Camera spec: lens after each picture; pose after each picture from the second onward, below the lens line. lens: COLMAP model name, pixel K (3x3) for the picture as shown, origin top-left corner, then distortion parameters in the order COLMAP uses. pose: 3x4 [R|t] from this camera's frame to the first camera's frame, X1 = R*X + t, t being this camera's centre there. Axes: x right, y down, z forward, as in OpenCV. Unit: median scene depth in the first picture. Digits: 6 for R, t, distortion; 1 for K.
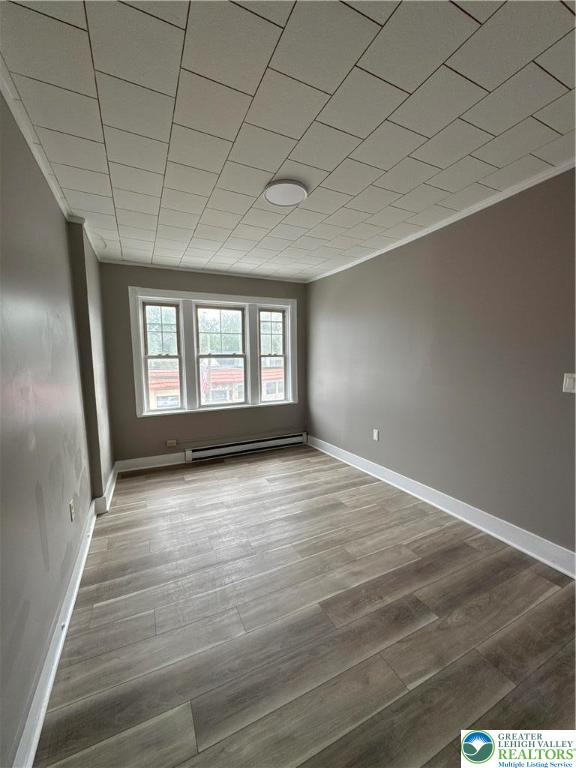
lens RADIAL K [[307.5, 0, 290.6], [0, 307.5, 387.9], [0, 0, 1]] dist [-0.003642, 0.001031]
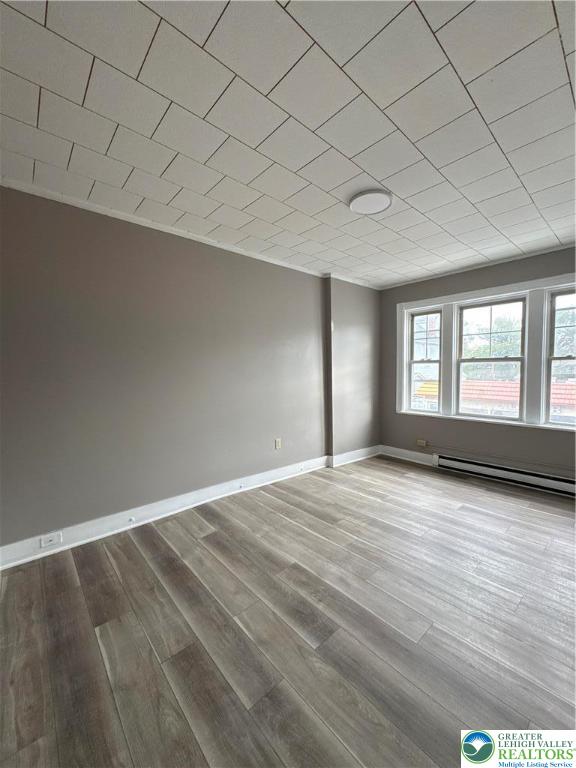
lens RADIAL K [[307.5, 0, 283.9], [0, 307.5, 389.6], [0, 0, 1]] dist [-0.003642, 0.001031]
pose [[0.252602, 0.069882, -0.965043, 0.556739], [-0.096319, 0.994250, 0.046785, -0.006955], [0.962764, 0.081134, 0.257880, 0.281146]]
